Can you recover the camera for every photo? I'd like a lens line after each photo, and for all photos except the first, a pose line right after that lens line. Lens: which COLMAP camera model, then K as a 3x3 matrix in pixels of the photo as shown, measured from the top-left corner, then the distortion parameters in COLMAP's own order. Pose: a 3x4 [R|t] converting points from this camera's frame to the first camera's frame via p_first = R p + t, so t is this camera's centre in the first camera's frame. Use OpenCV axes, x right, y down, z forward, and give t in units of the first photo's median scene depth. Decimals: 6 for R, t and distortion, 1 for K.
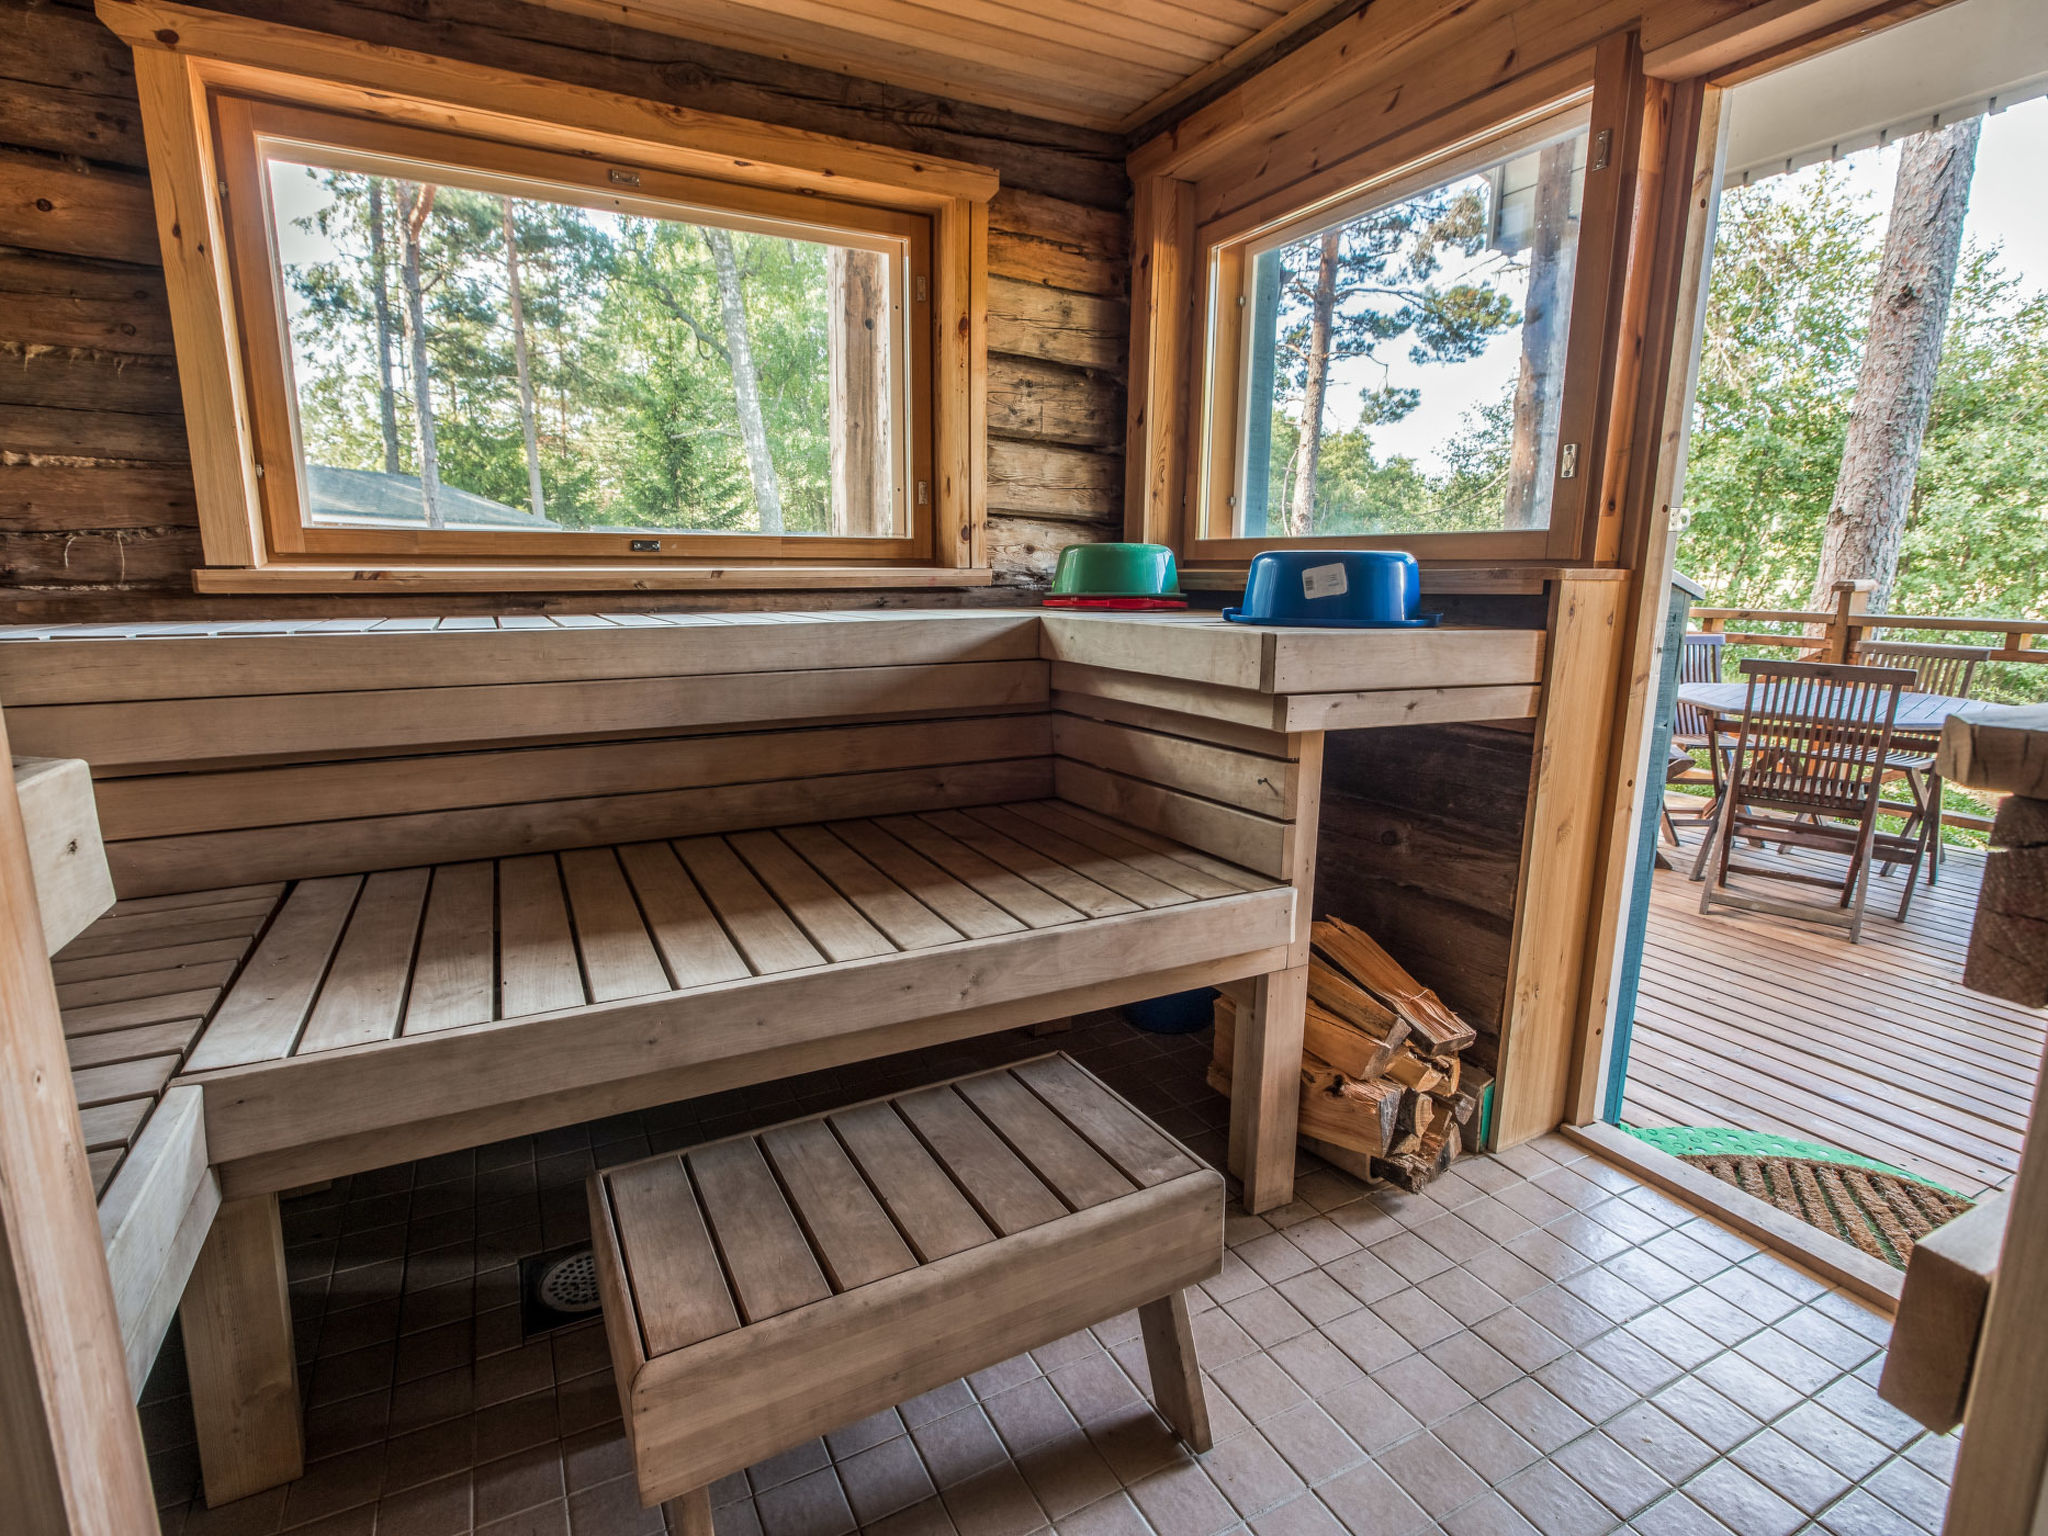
lens RADIAL K [[1041.5, 0, 1024.0], [0, 1041.5, 768.0], [0, 0, 1]] dist [-0.000784, -0.001693]
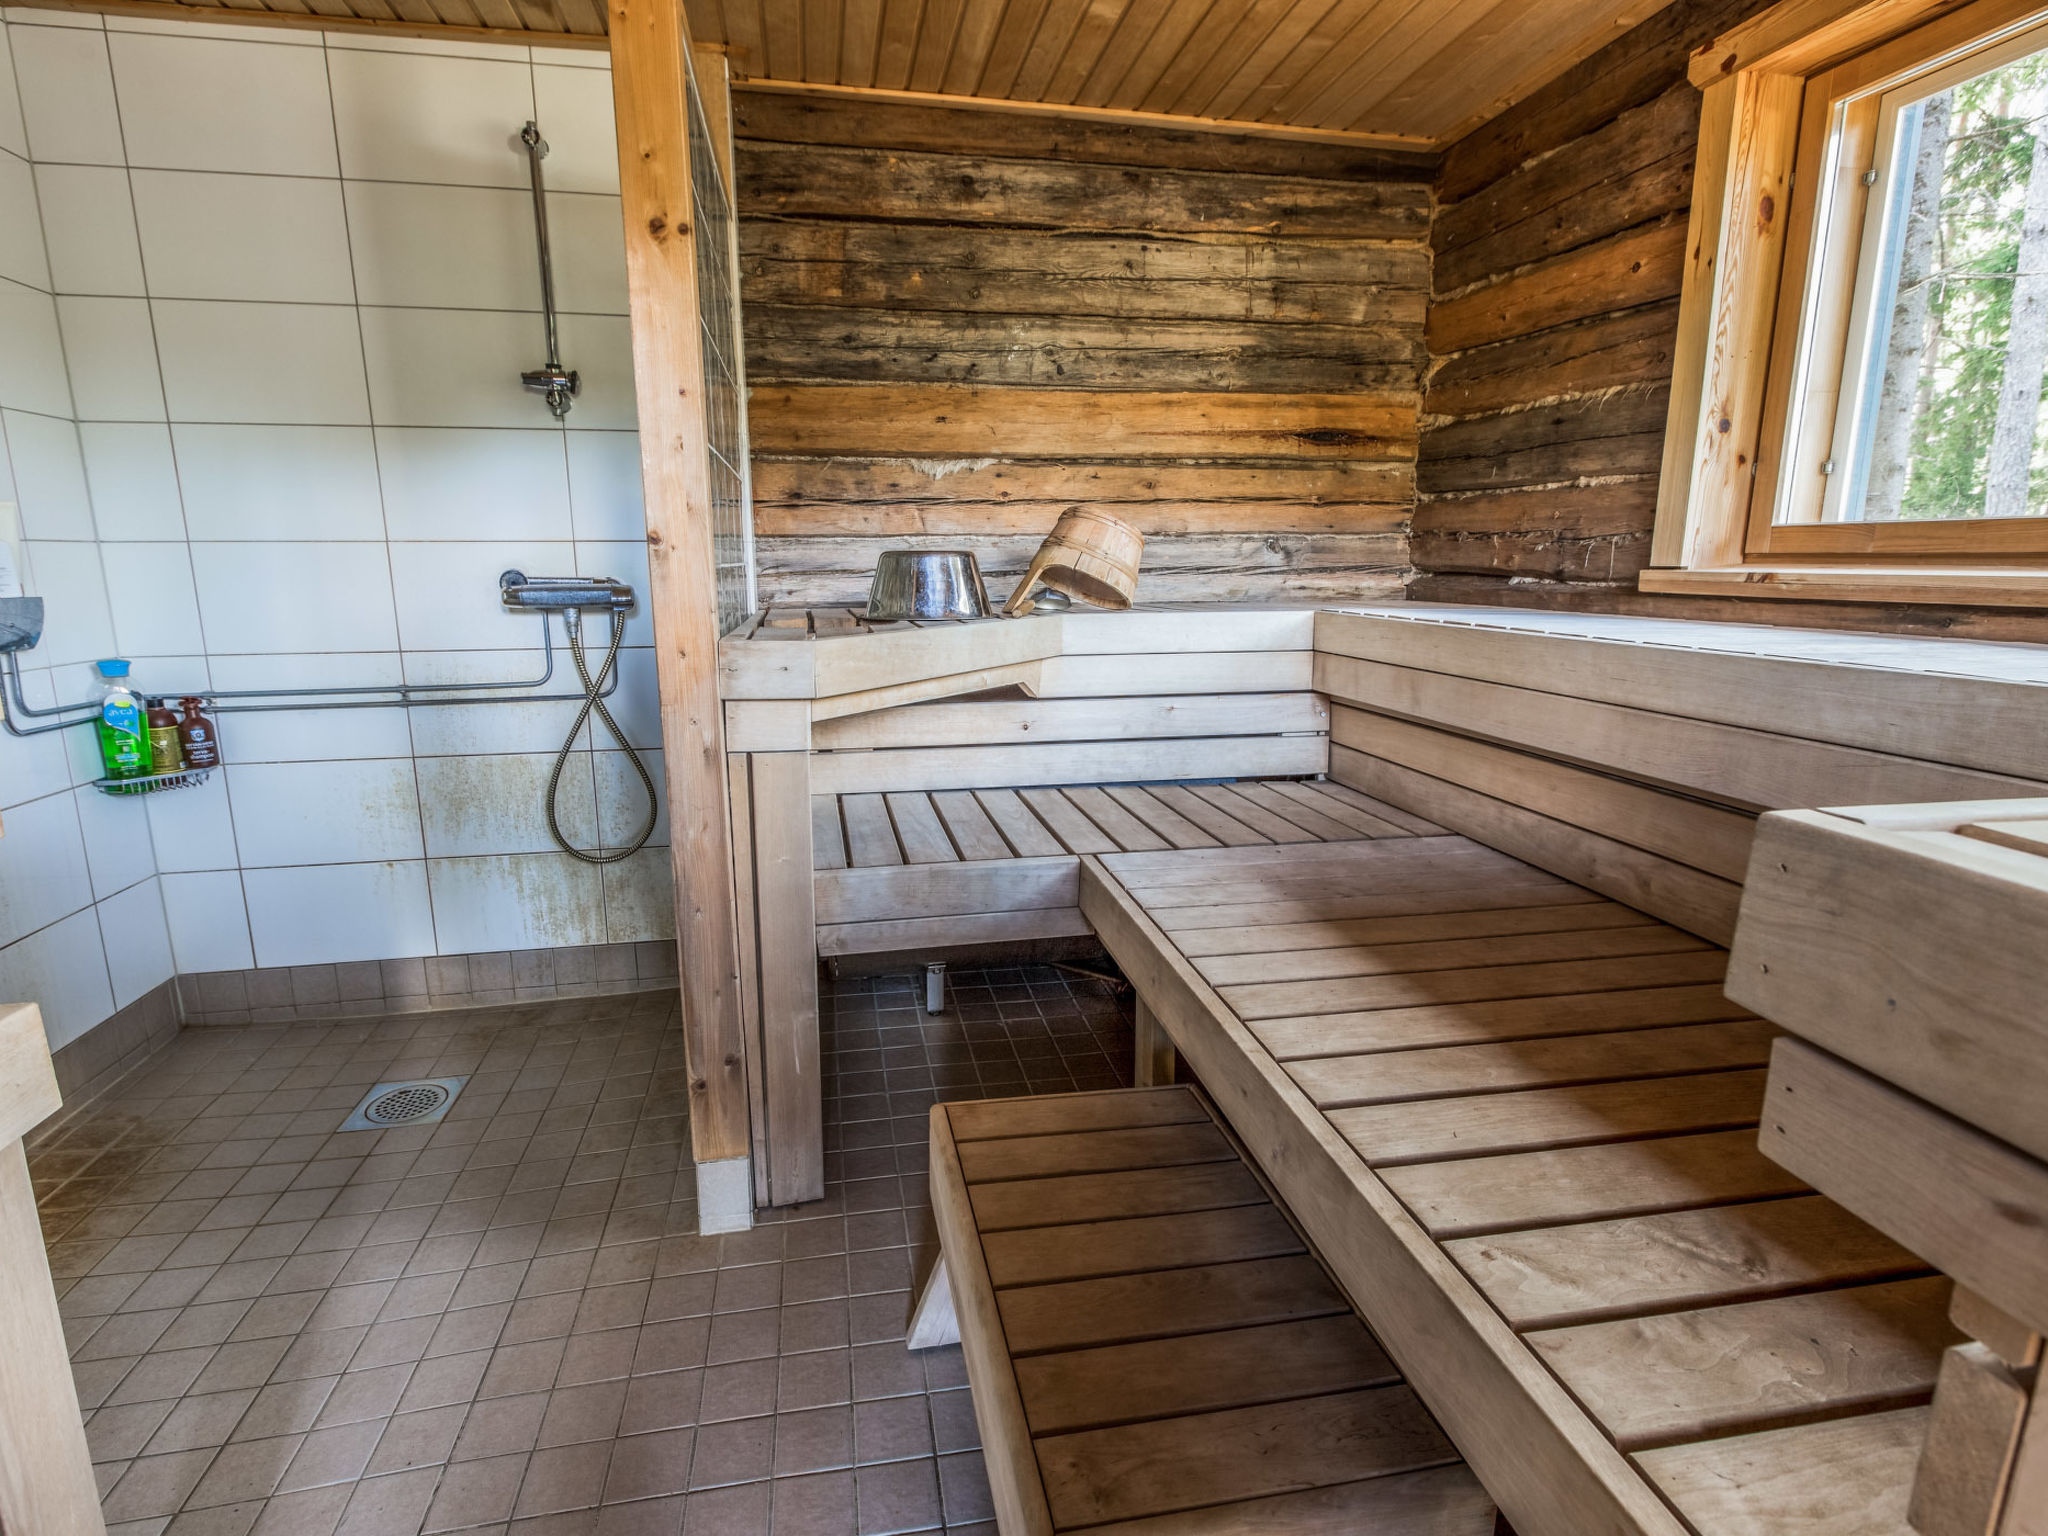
lens RADIAL K [[1041.5, 0, 1024.0], [0, 1041.5, 768.0], [0, 0, 1]] dist [-0.000784, -0.001693]
pose [[-0.293829, 0.184539, -0.937875, 0.464649], [-0.183355, 0.952084, 0.244779, -0.140092], [0.938107, 0.243888, -0.245914, 0.705159]]
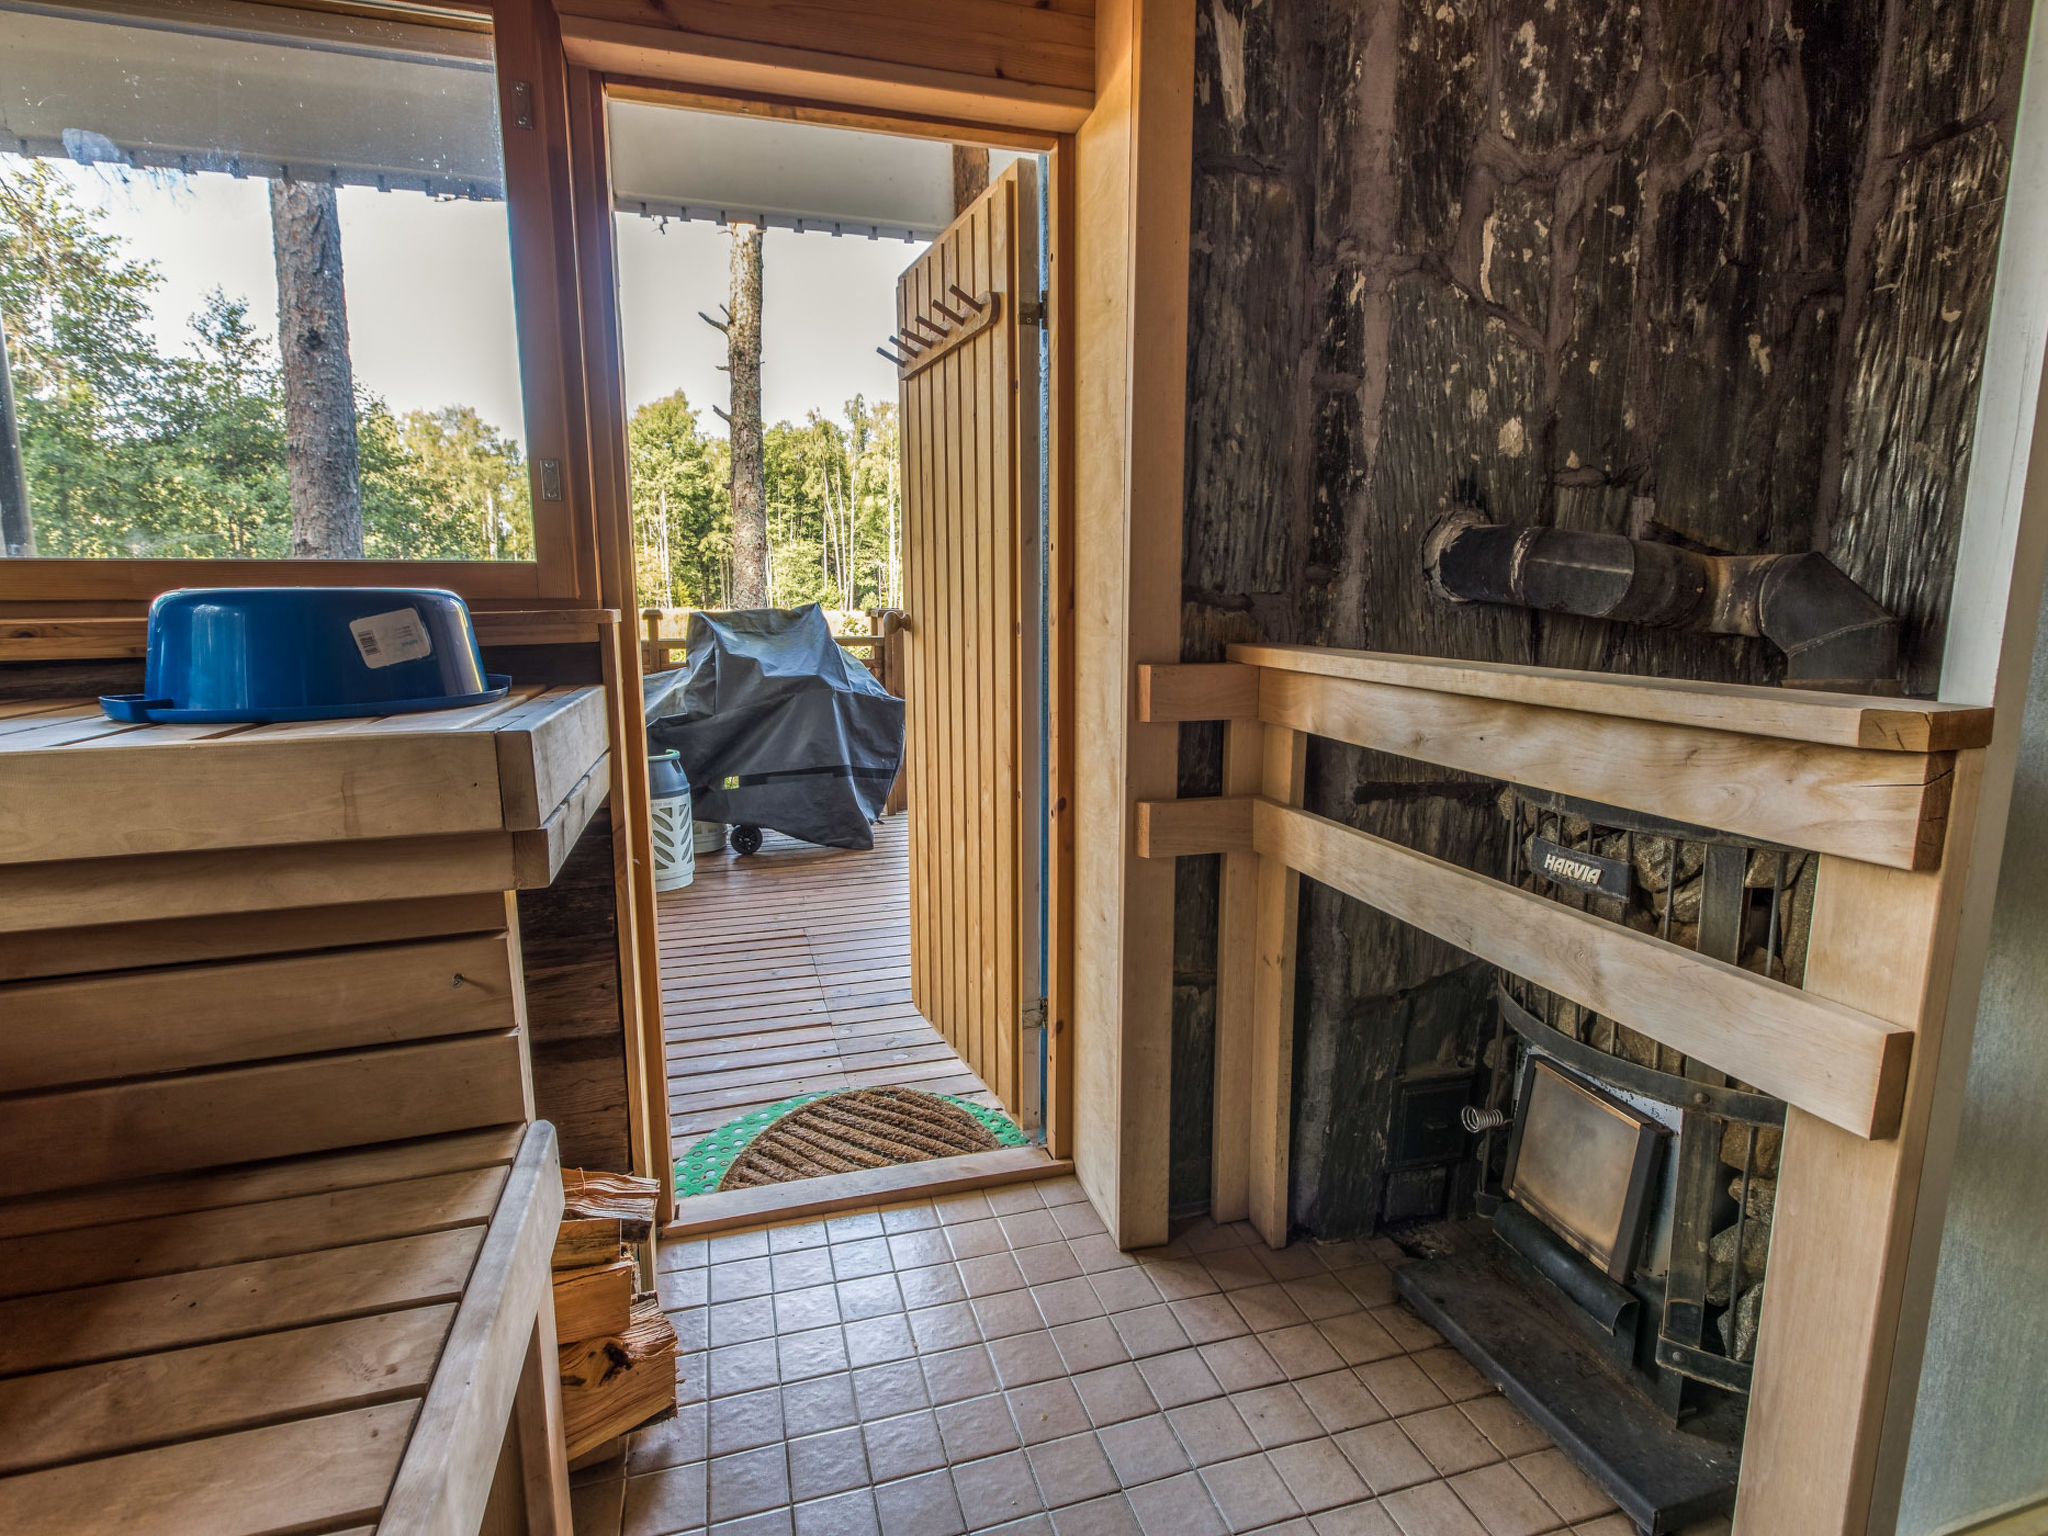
lens RADIAL K [[1010.6, 0, 1060.4], [0, 1010.6, 765.2], [0, 0, 1]] dist [-0.000763, -0.001225]
pose [[0.187052, -0.167763, 0.967919, -0.213532], [0.191924, 0.972563, 0.131478, -0.102573], [-0.963419, 0.161174, 0.214118, 0.474329]]
